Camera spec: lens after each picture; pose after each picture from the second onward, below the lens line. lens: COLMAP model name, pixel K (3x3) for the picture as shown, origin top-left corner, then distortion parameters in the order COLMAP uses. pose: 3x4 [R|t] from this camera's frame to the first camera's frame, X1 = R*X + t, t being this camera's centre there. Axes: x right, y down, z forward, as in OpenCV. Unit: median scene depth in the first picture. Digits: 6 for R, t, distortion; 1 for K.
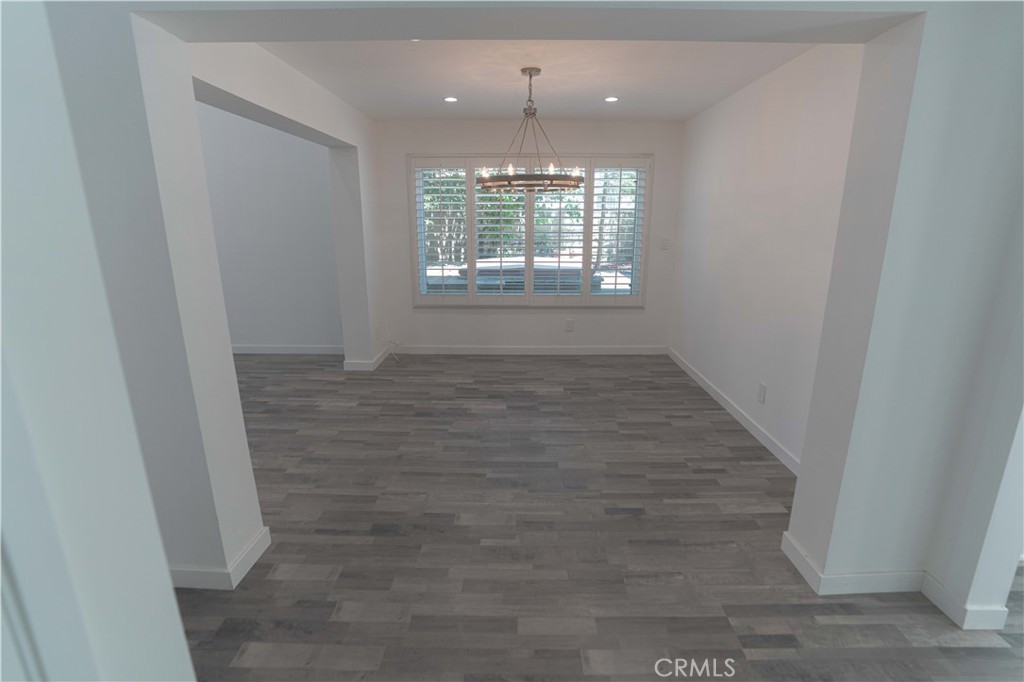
lens RADIAL K [[482.3, 0, 514.0], [0, 482.3, 340.3], [0, 0, 1]] dist [-0.066481, 0.000056]
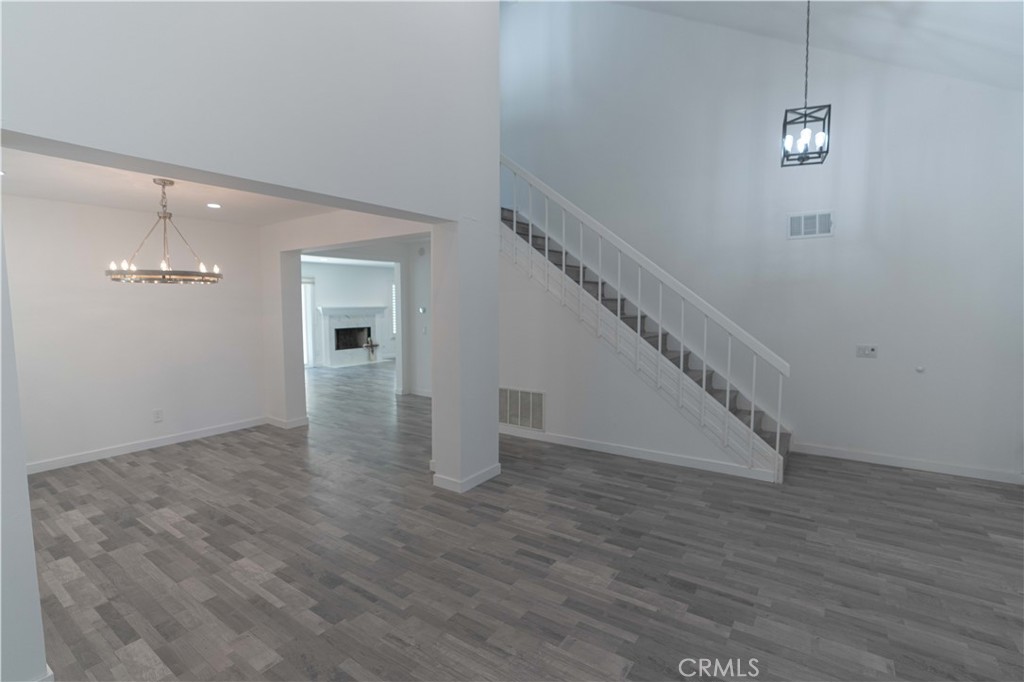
lens RADIAL K [[474.3, 0, 513.3], [0, 474.3, 339.5], [0, 0, 1]] dist [-0.067454, 0.026059]
pose [[-0.831294, -0.041621, 0.554272, -1.024431], [0.139460, 0.949677, 0.280474, -0.312891], [-0.538053, 0.310455, -0.783656, 1.199984]]
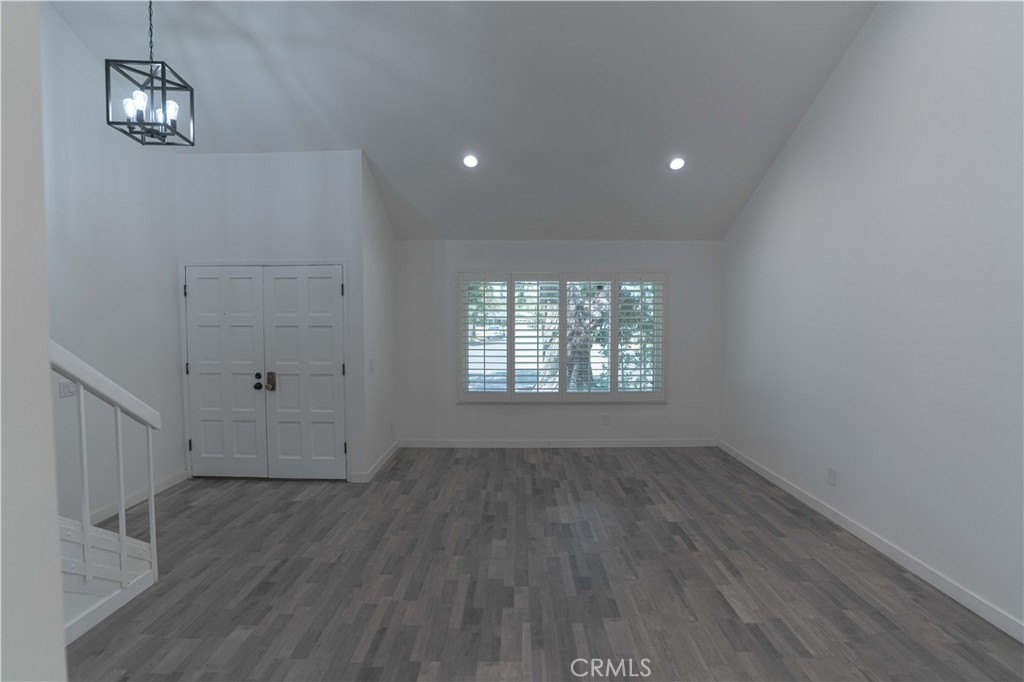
lens RADIAL K [[471.0, 0, 515.8], [0, 471.0, 340.7], [0, 0, 1]] dist [-0.065342, 0.023452]
pose [[0.009477, 0.050704, -0.998669, -0.299508], [-0.249582, 0.967225, 0.046739, -0.187642], [0.968307, 0.248807, 0.021821, 0.648045]]
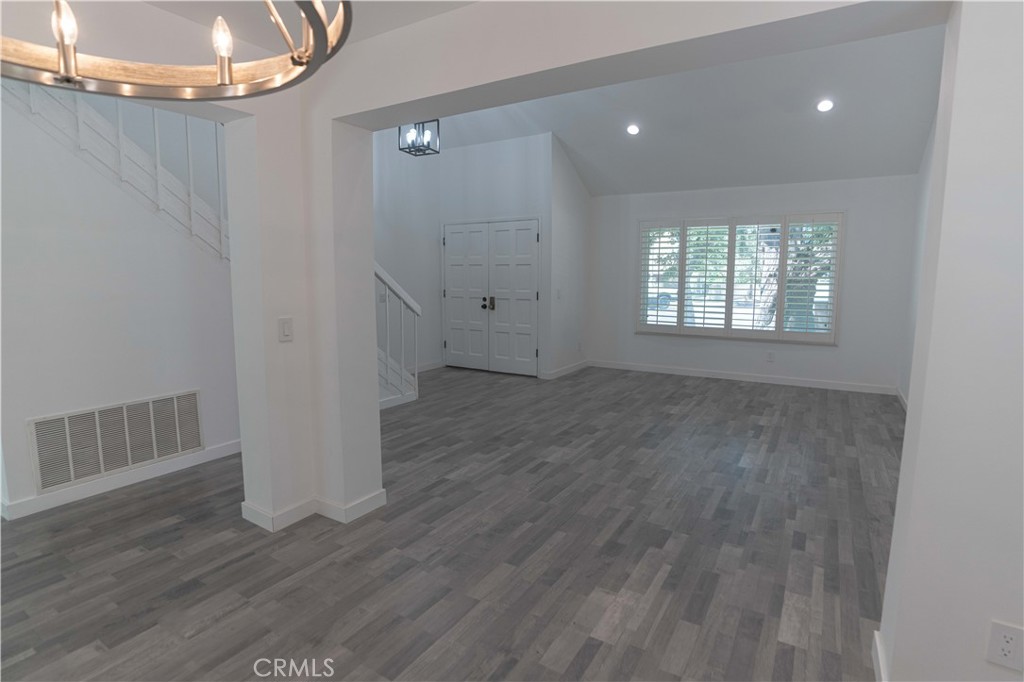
lens RADIAL K [[519.8, 0, 514.6], [0, 519.8, 342.5], [0, 0, 1]] dist [-0.080298, 0.036733]
pose [[-0.510074, 0.110079, -0.853057, 0.091617], [-0.215381, 0.943834, 0.250577, -0.232774], [0.832727, 0.311545, -0.457717, 1.051226]]
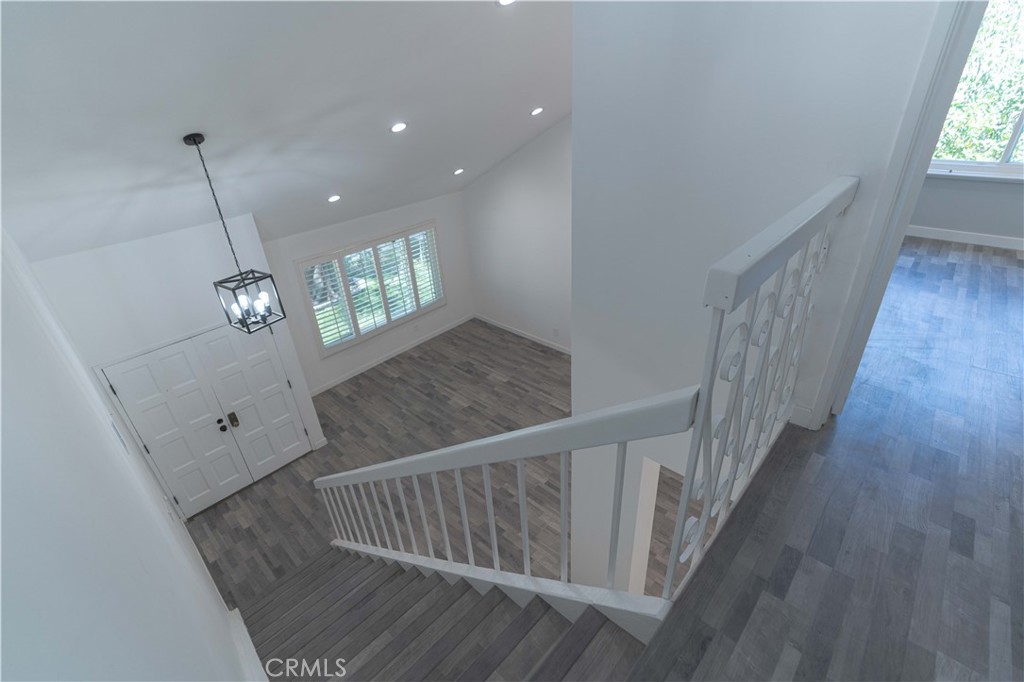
lens RADIAL K [[471.0, 0, 515.8], [0, 471.0, 340.7], [0, 0, 1]] dist [-0.065342, 0.023452]
pose [[0.738291, 0.292664, -0.607679, -0.066809], [-0.116613, 0.942775, 0.312371, -0.615134], [0.664325, -0.159758, 0.730171, -0.252455]]
